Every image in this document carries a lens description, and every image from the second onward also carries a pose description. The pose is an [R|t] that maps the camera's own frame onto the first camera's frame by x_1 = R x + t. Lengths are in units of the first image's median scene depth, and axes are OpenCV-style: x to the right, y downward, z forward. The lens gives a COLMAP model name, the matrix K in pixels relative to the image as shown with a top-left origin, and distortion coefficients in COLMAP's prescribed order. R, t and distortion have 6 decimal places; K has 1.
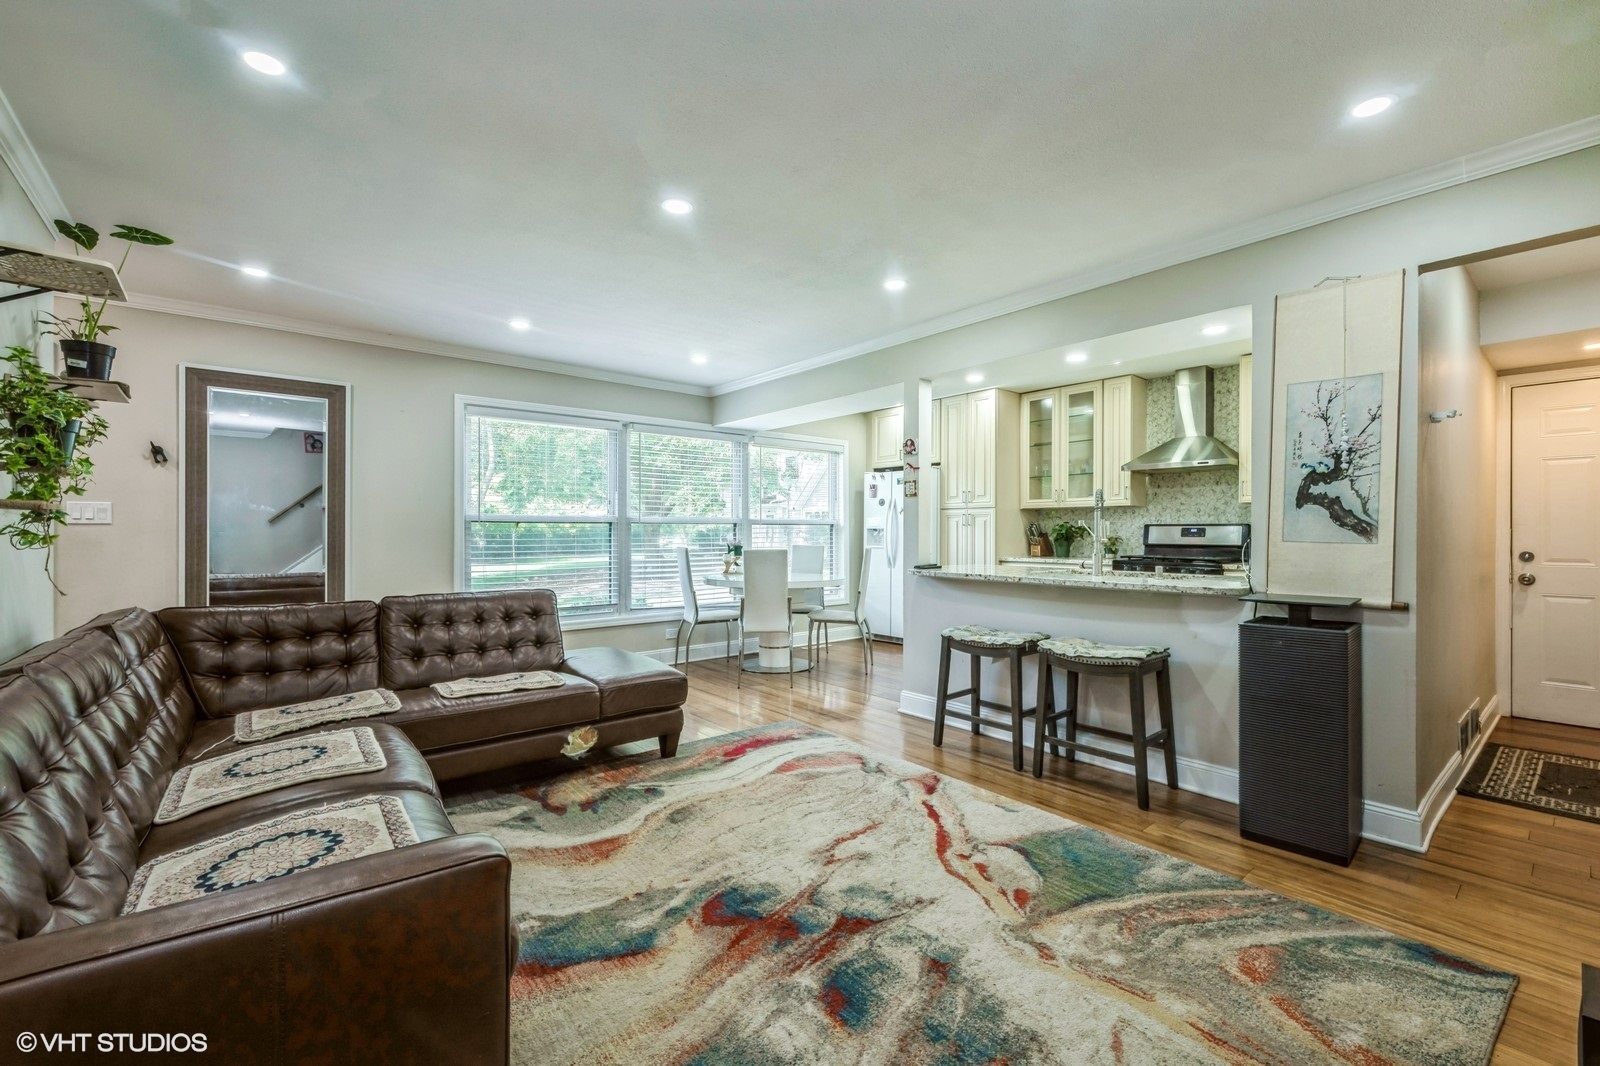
lens RADIAL K [[679.0, 0, 797.8], [0, 679.0, 536.0], [0, 0, 1]] dist [-0.000225, -0.000013]
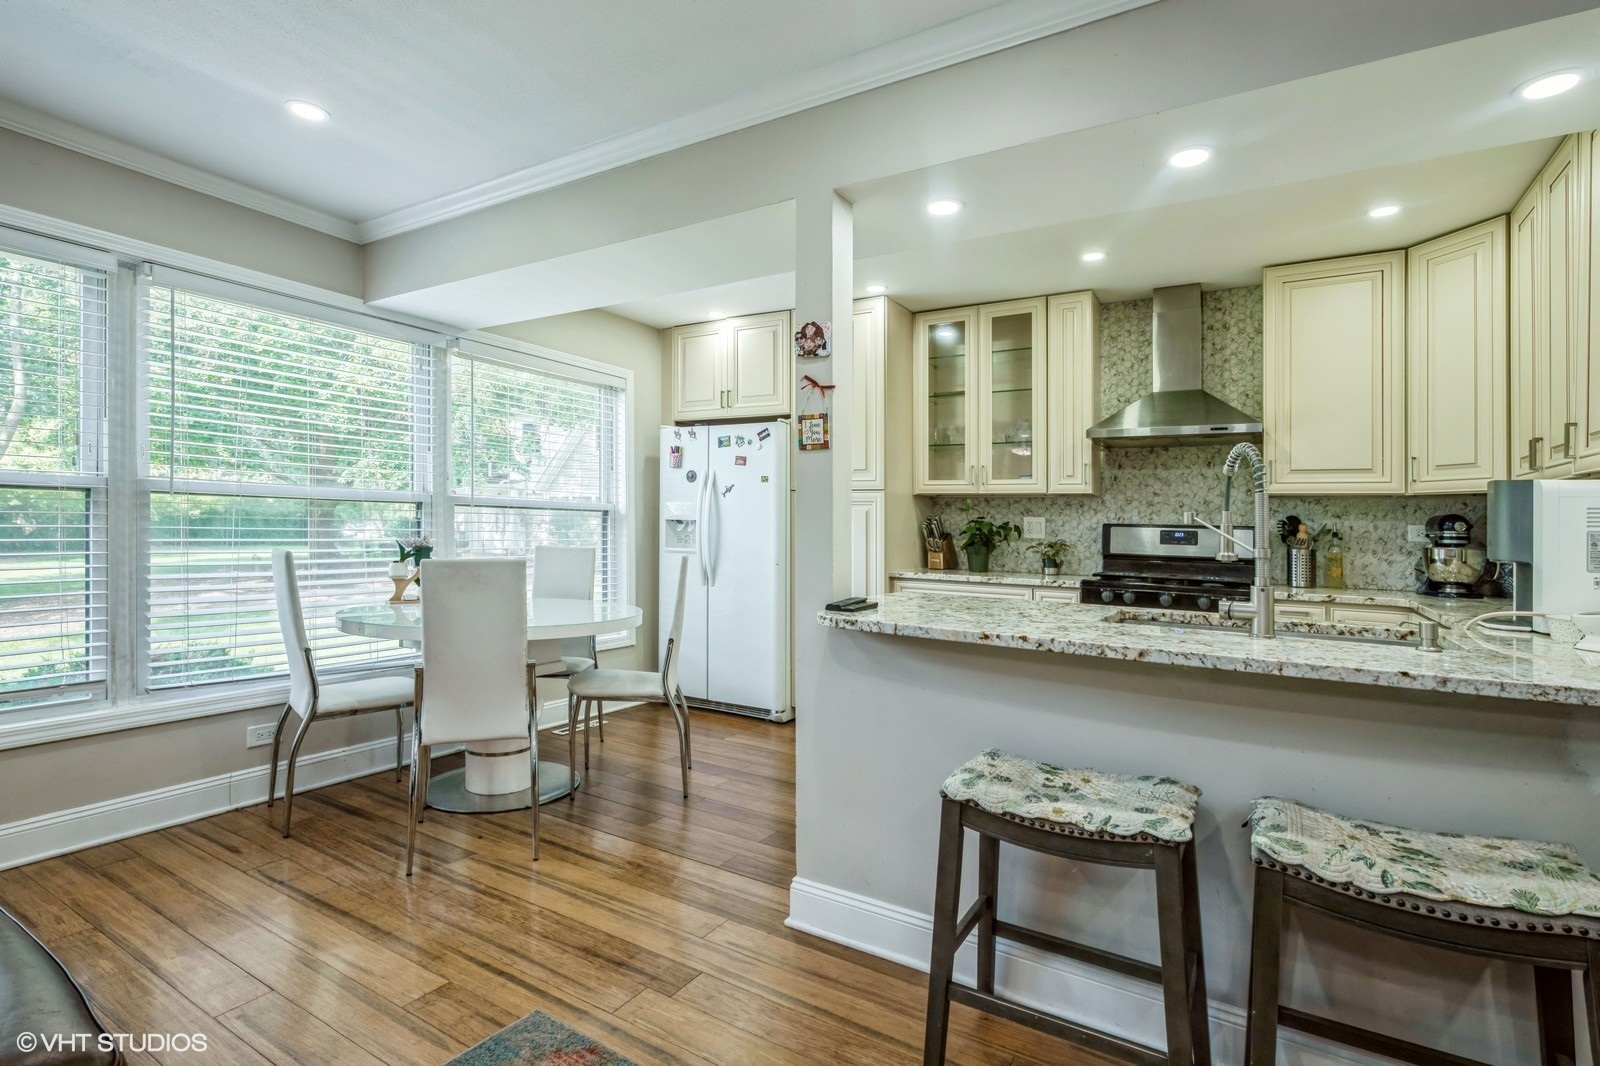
lens RADIAL K [[769.7, 0, 790.7], [0, 769.7, 582.2], [0, 0, 1]] dist [0.004080, -0.000359]
pose [[0.950202, 0.001160, 0.311633, -0.006148], [-0.022164, 0.997712, 0.063865, -0.001788], [-0.310846, -0.067591, 0.948054, 0.370802]]
